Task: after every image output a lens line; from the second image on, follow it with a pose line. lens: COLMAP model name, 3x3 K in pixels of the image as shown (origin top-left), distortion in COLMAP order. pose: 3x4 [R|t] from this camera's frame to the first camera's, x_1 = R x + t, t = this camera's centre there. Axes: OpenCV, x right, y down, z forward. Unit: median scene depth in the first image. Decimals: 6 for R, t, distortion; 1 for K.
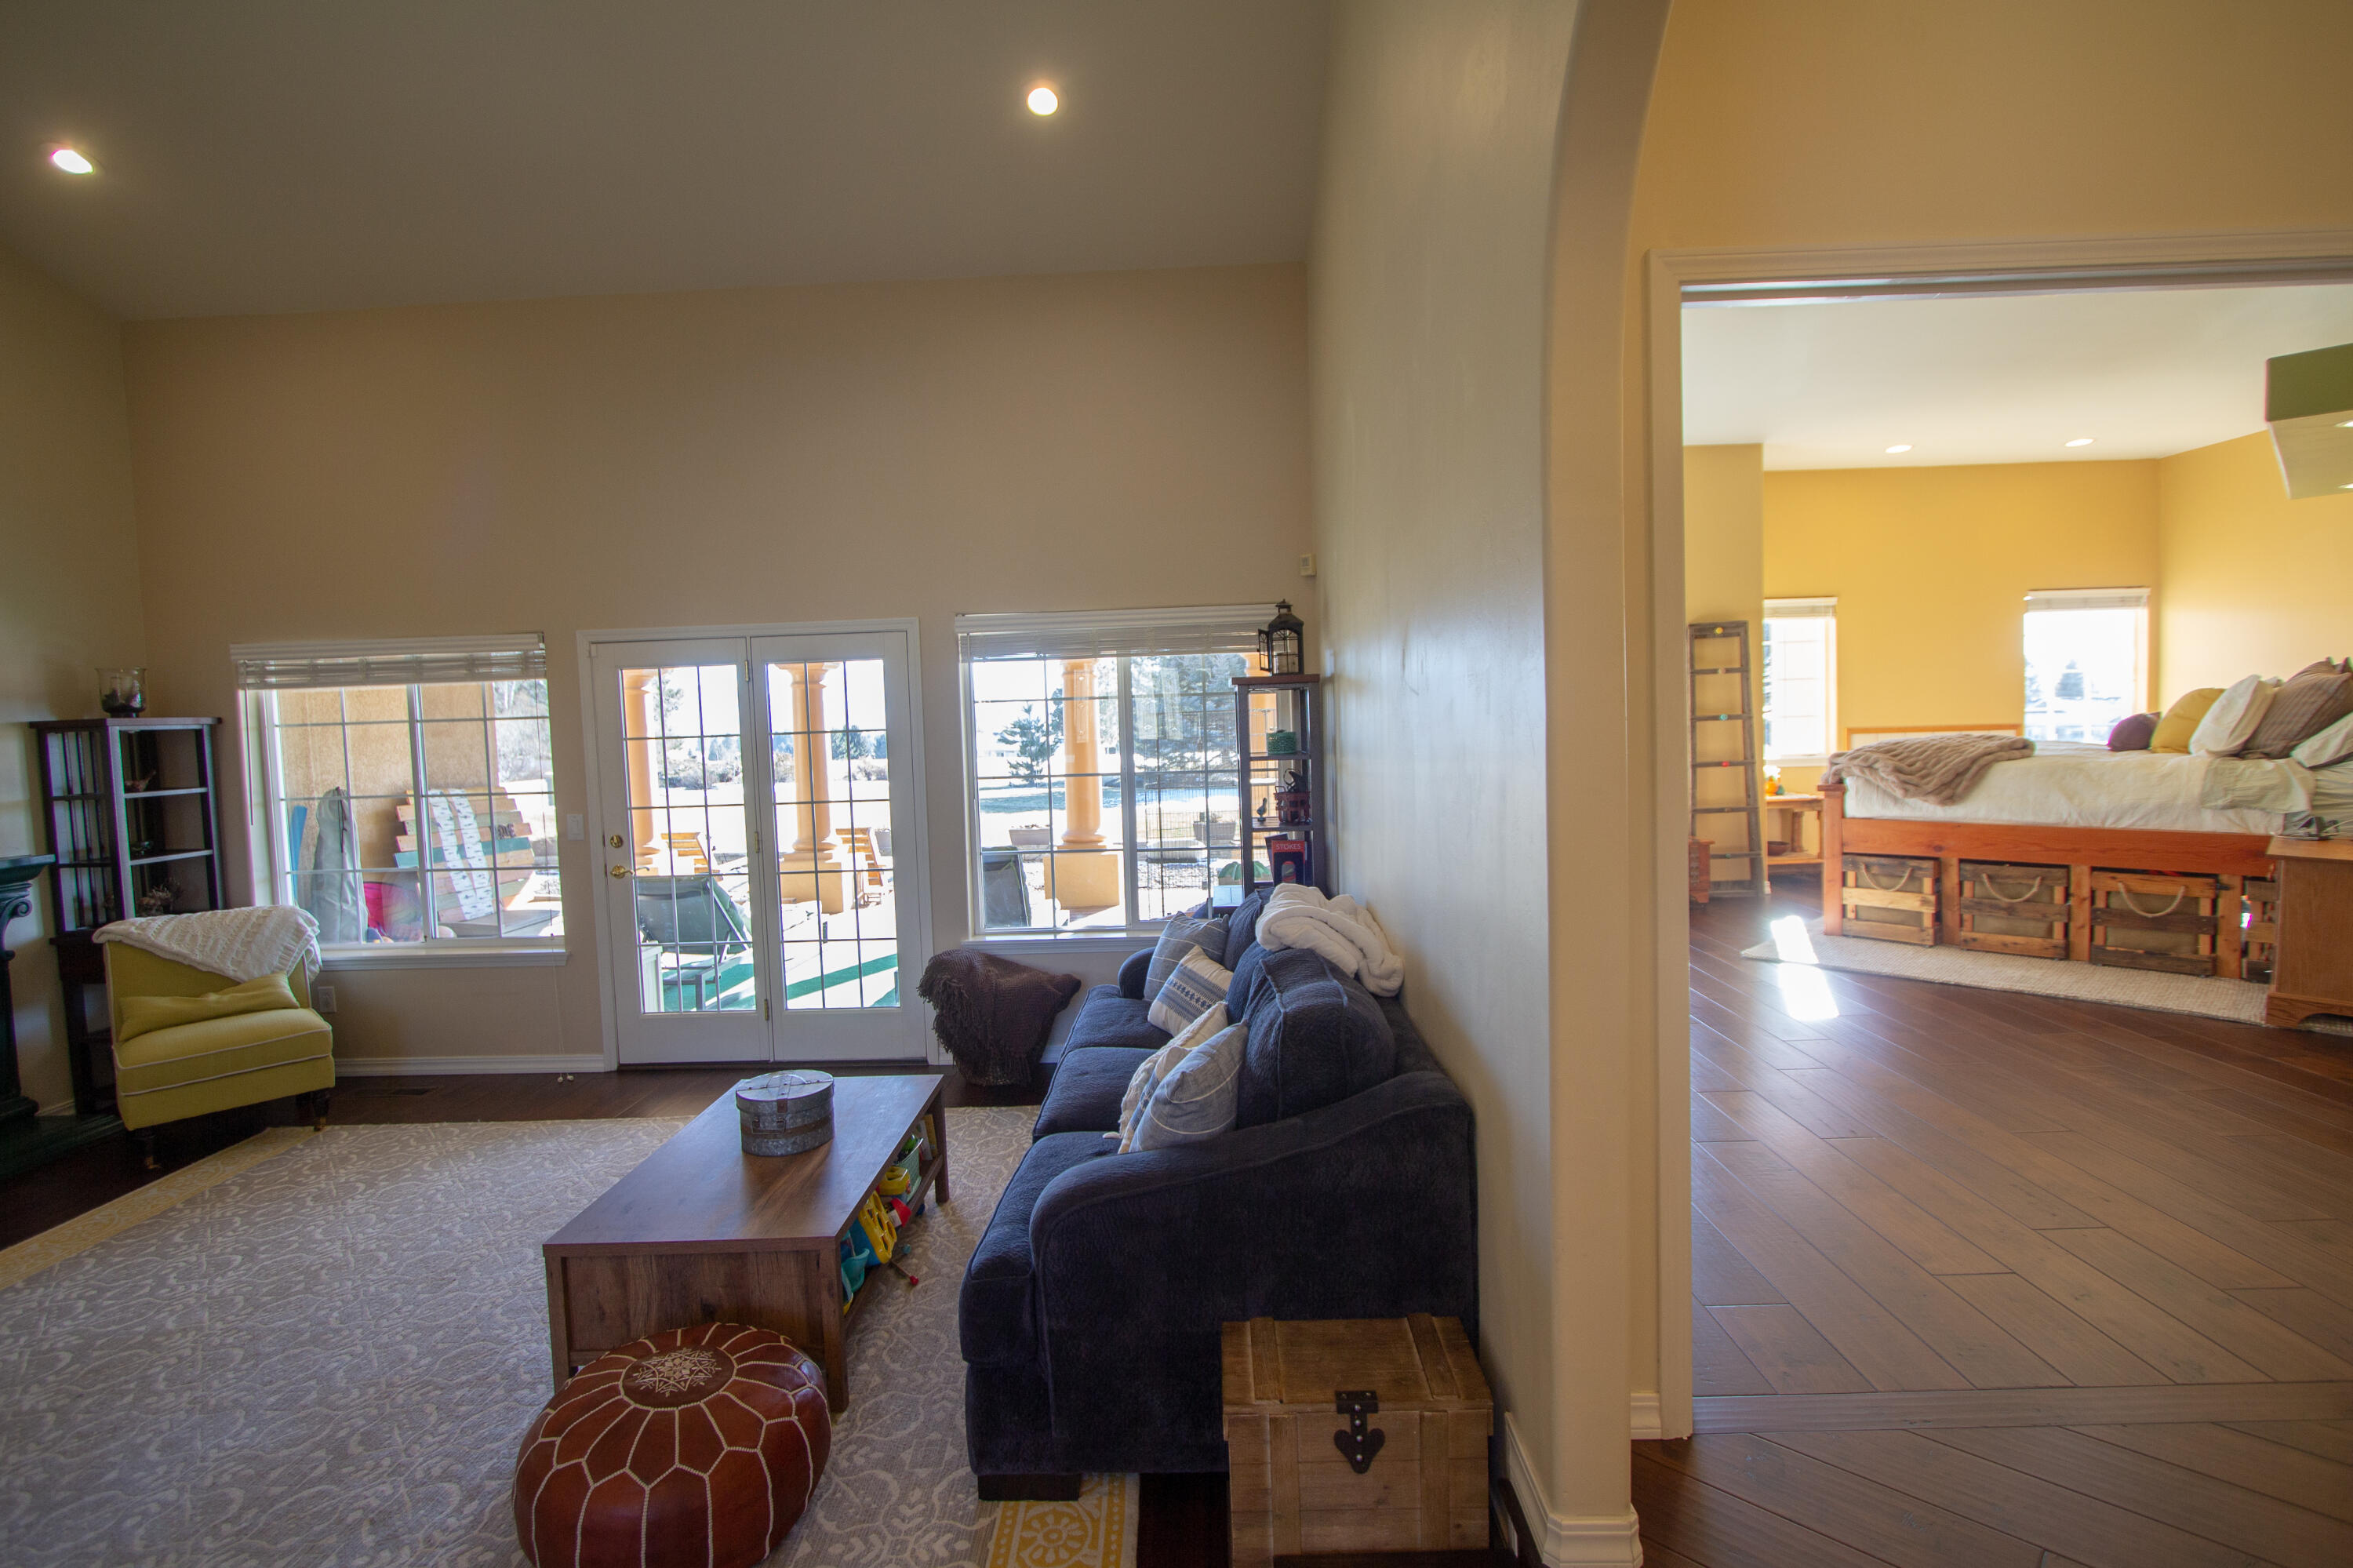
lens RADIAL K [[1123.6, 0, 1176.5], [0, 1123.6, 778.9], [0, 0, 1]] dist [-0.005277, 0.000069]
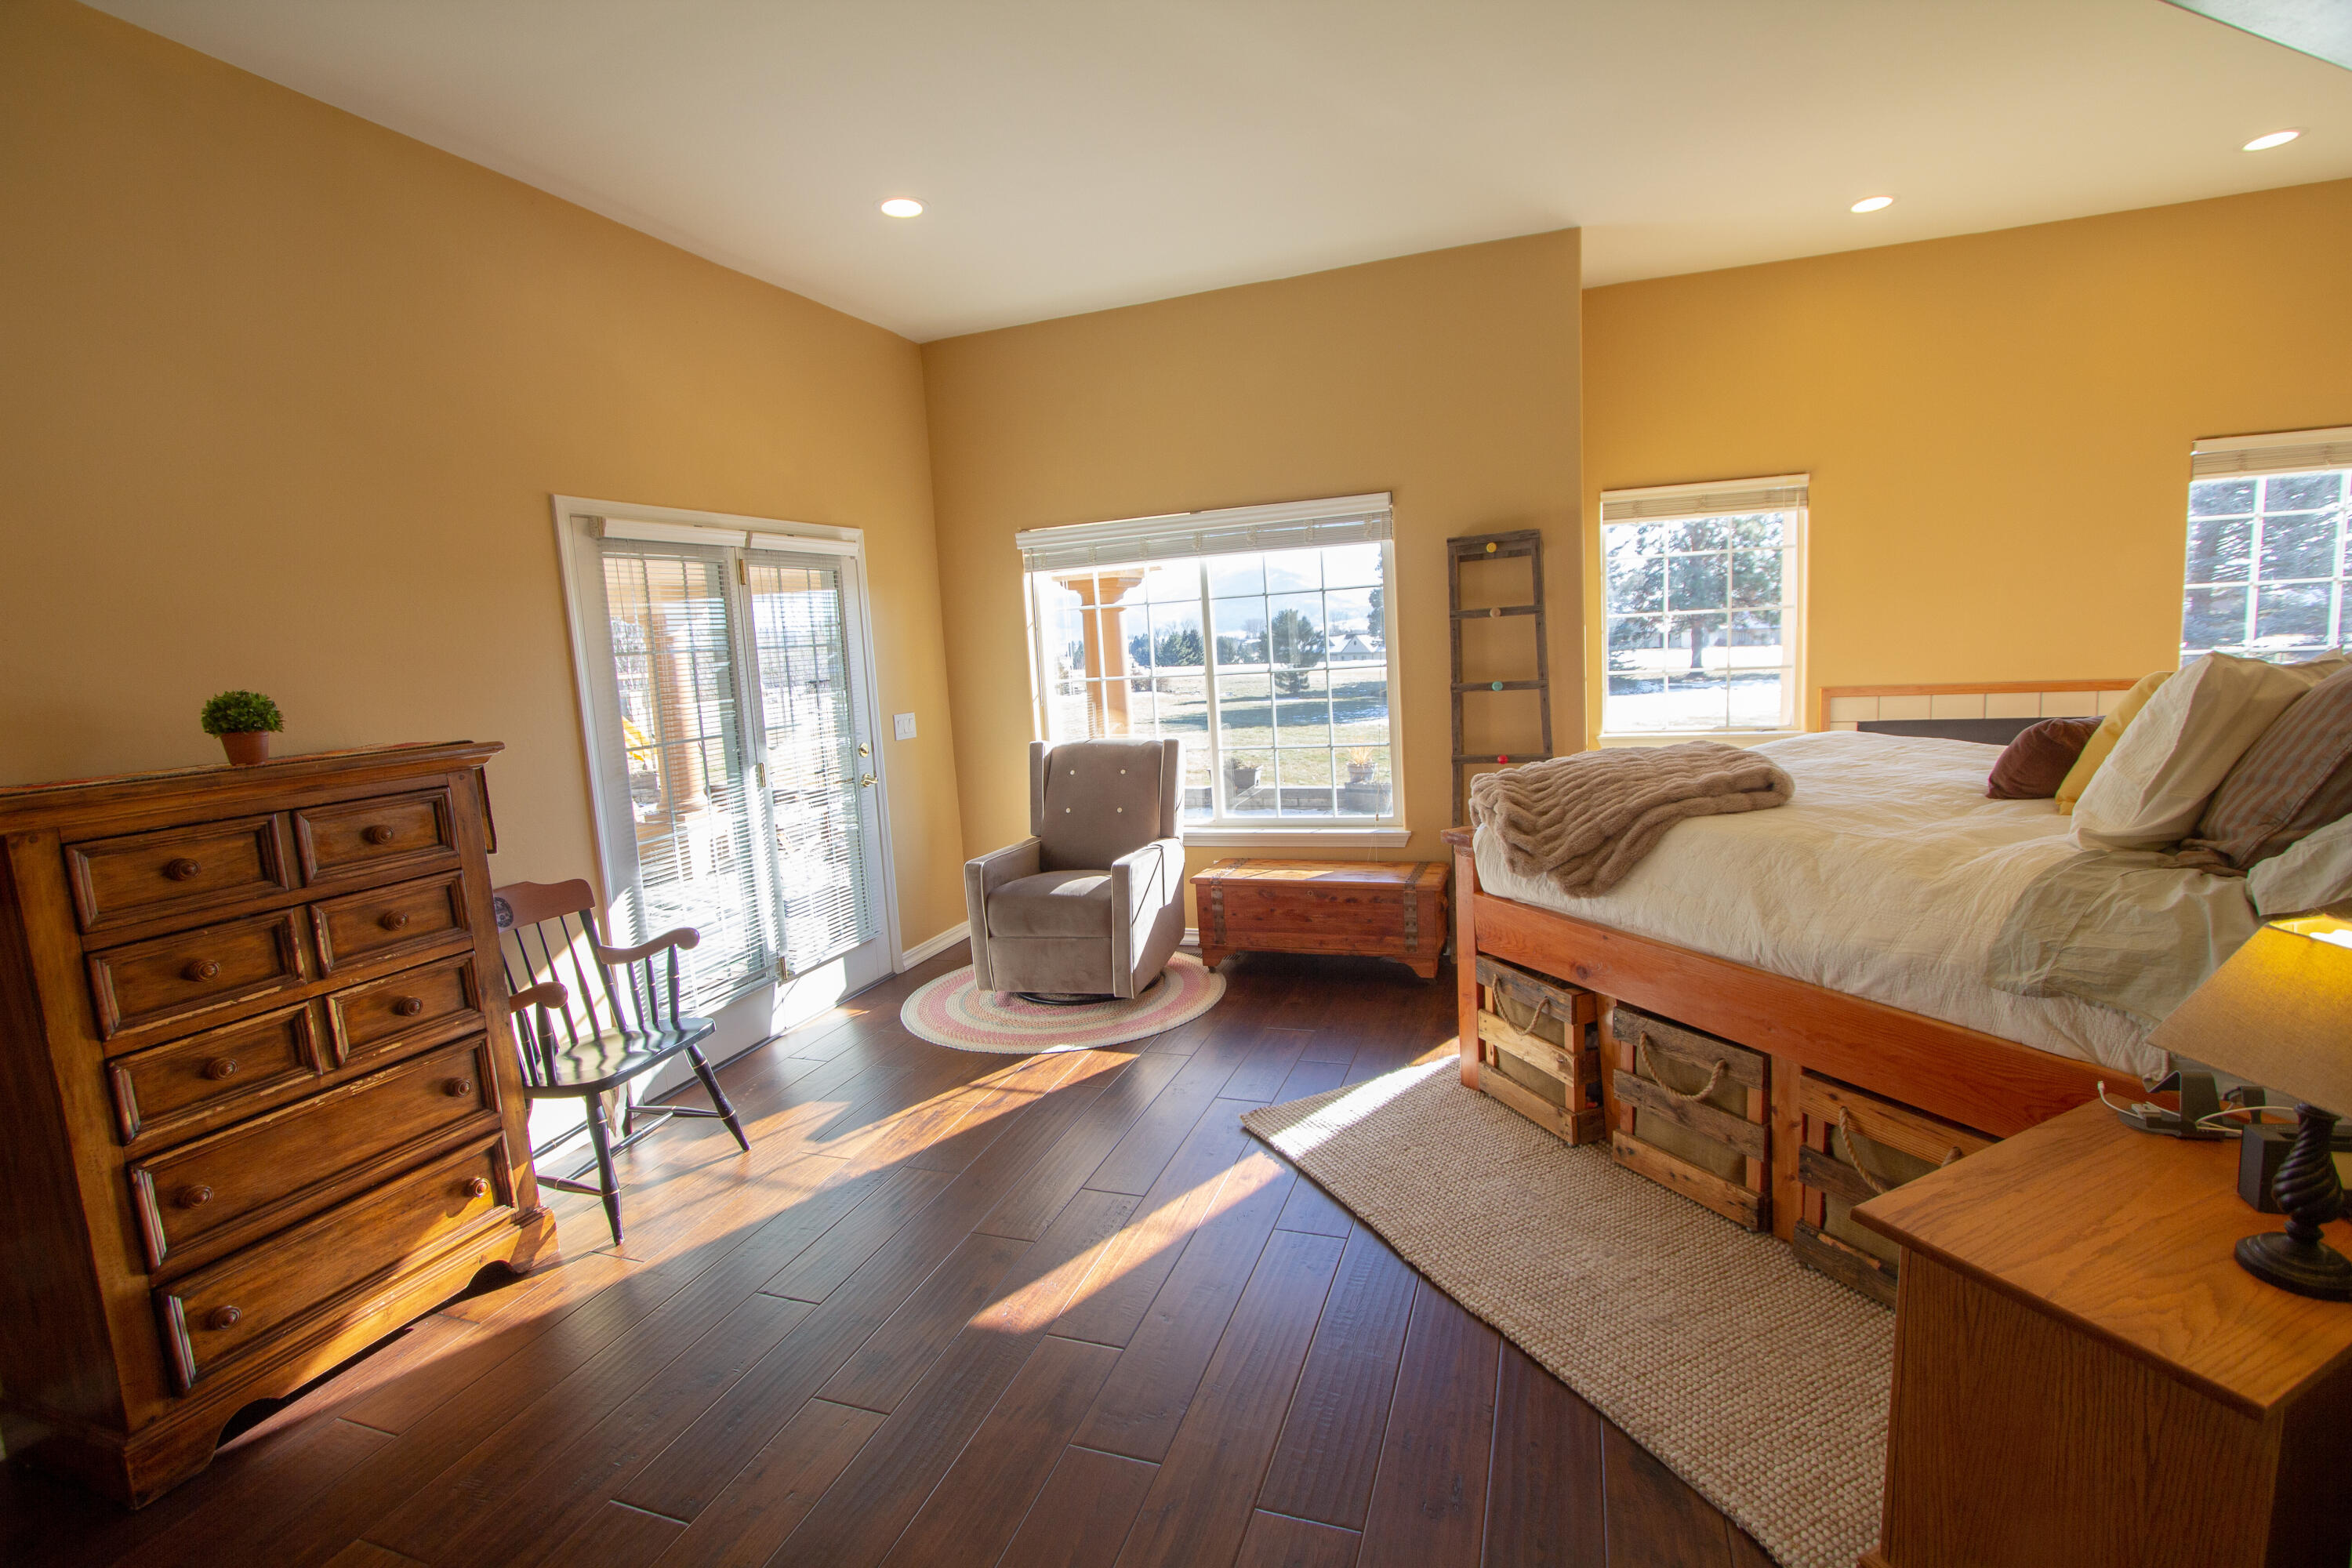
lens RADIAL K [[1083.1, 0, 1187.9], [0, 1083.1, 780.1], [0, 0, 1]] dist [-0.002535, -0.000261]
pose [[0.950359, 0.019032, -0.310572, 0.695475], [0.010471, 0.995606, 0.093052, -0.082527], [0.310978, -0.091685, 0.945984, 0.490579]]
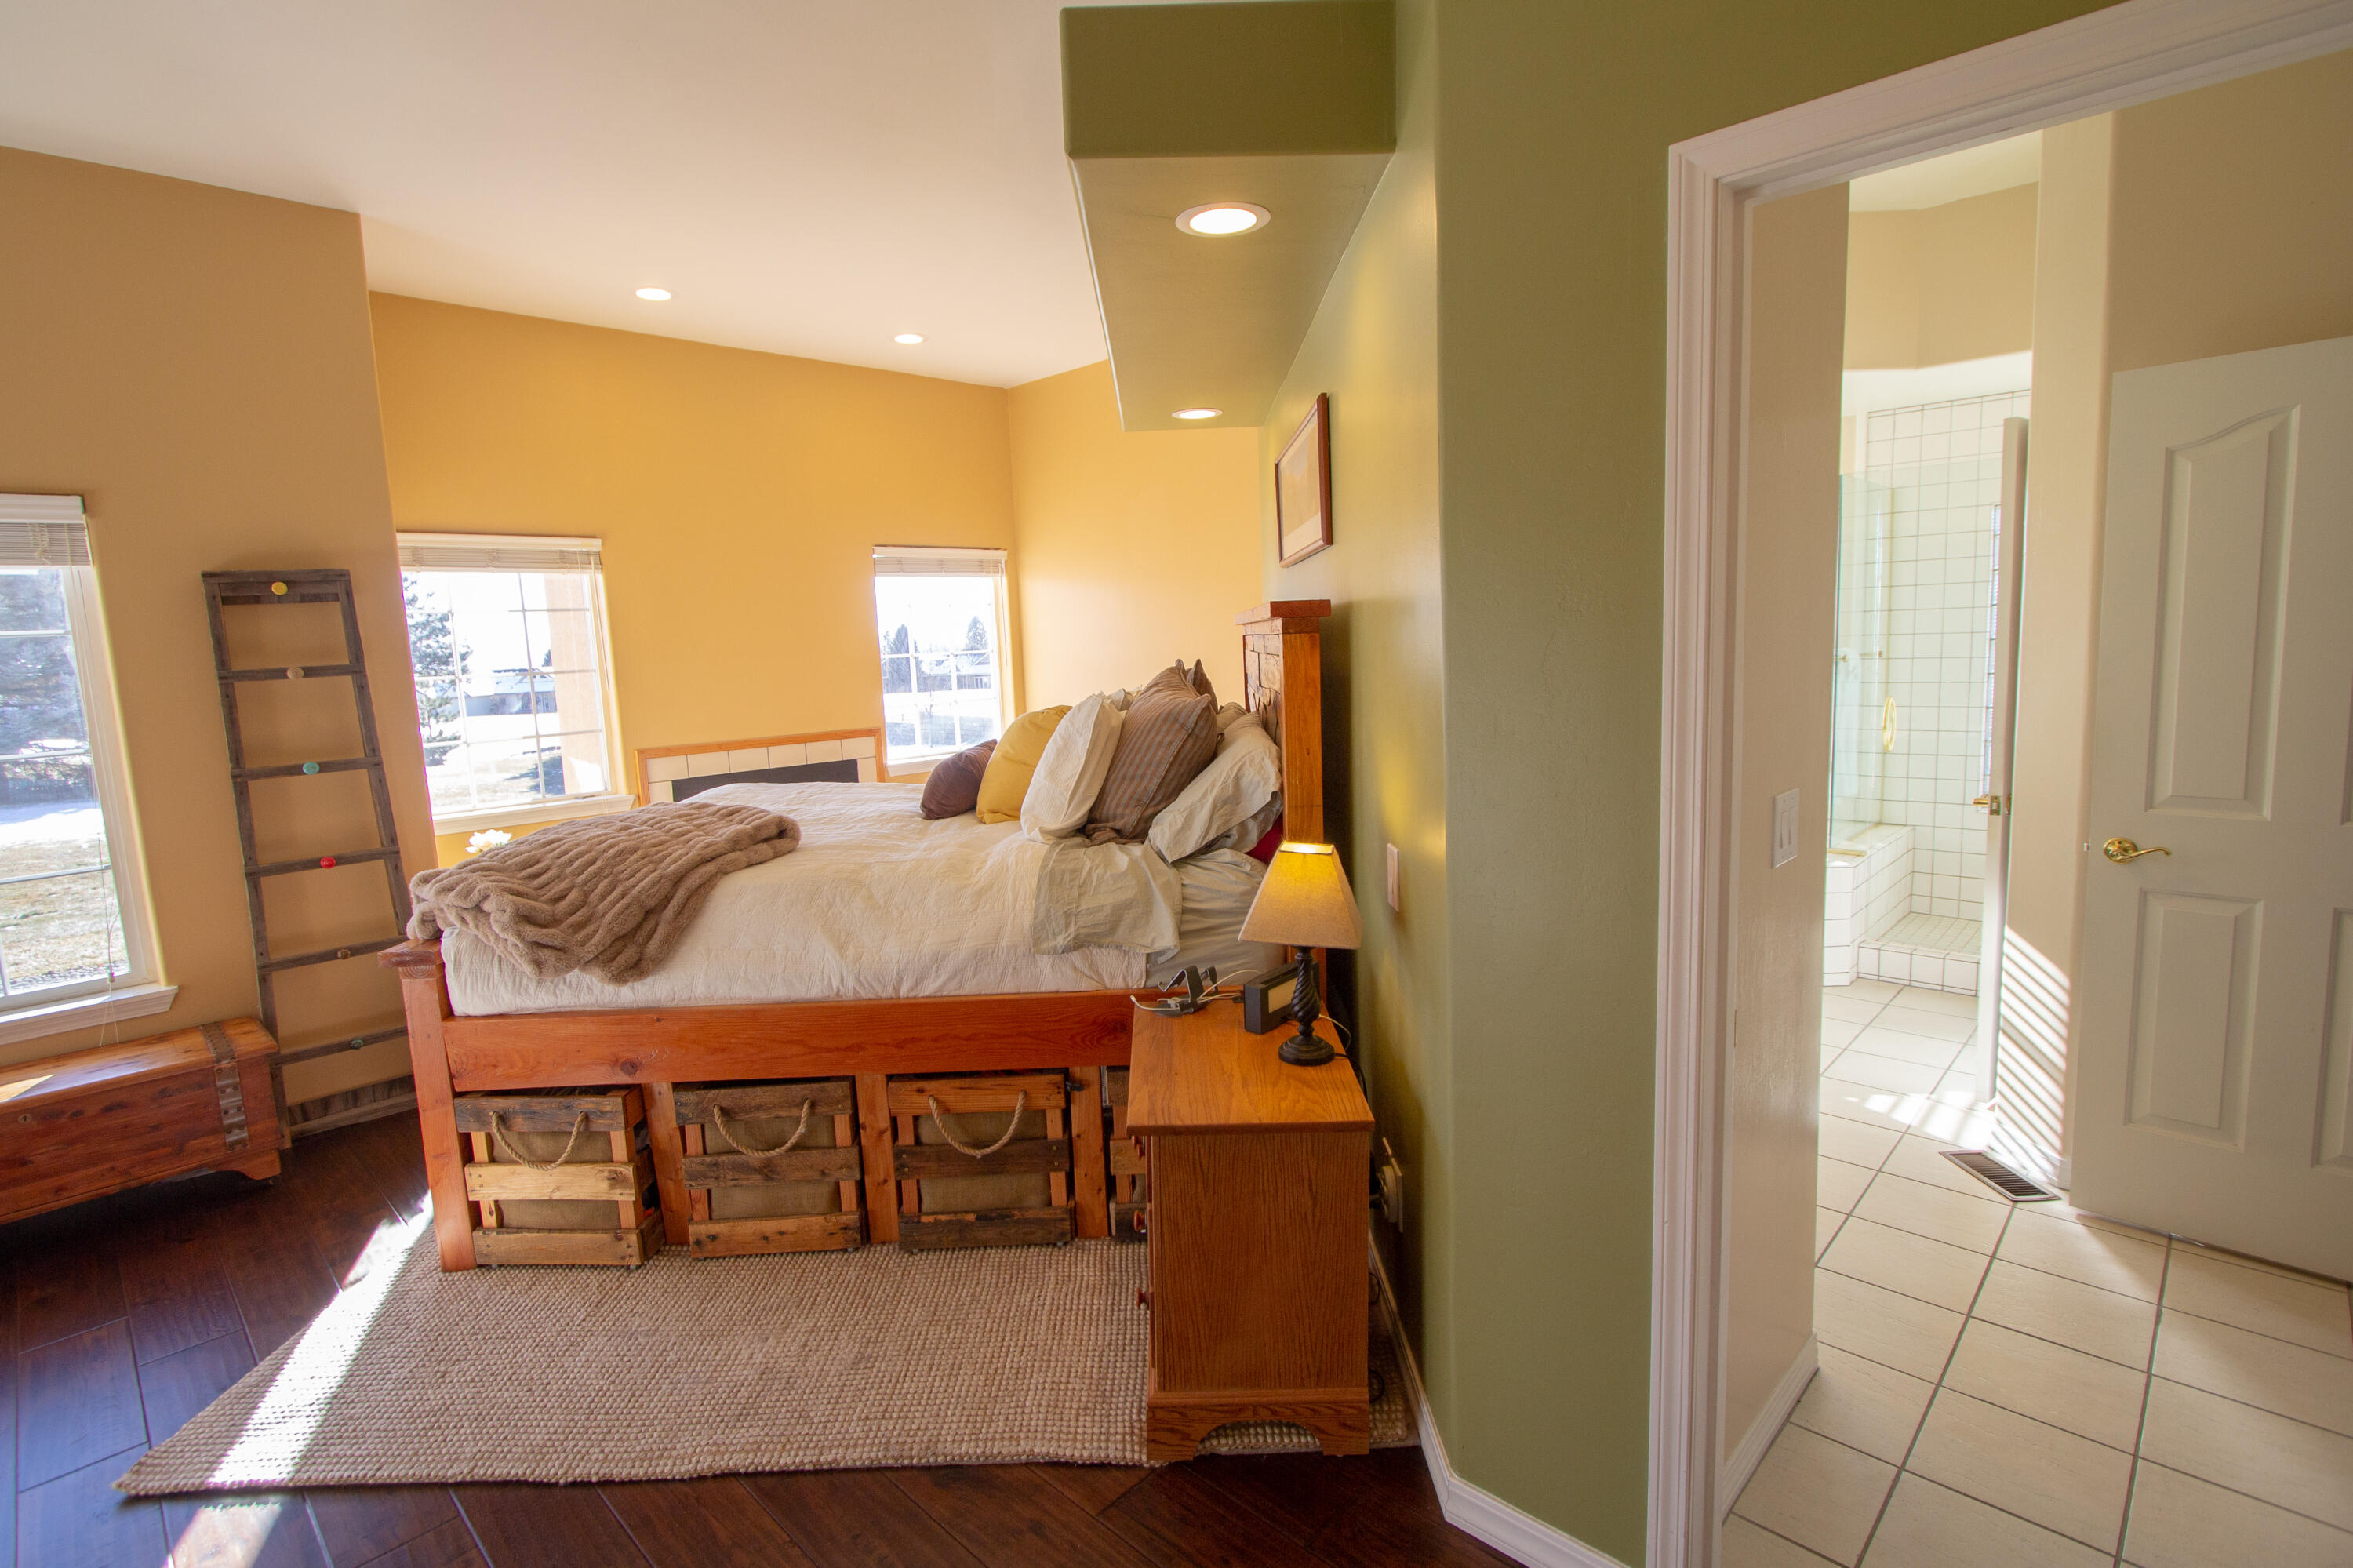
lens RADIAL K [[1123.6, 0, 1176.5], [0, 1123.6, 778.9], [0, 0, 1]] dist [-0.005277, 0.000069]
pose [[0.686301, -0.091028, 0.721599, 0.534385], [0.060785, 0.995845, 0.067812, -0.081966], [-0.724774, -0.002677, 0.688982, 0.532974]]
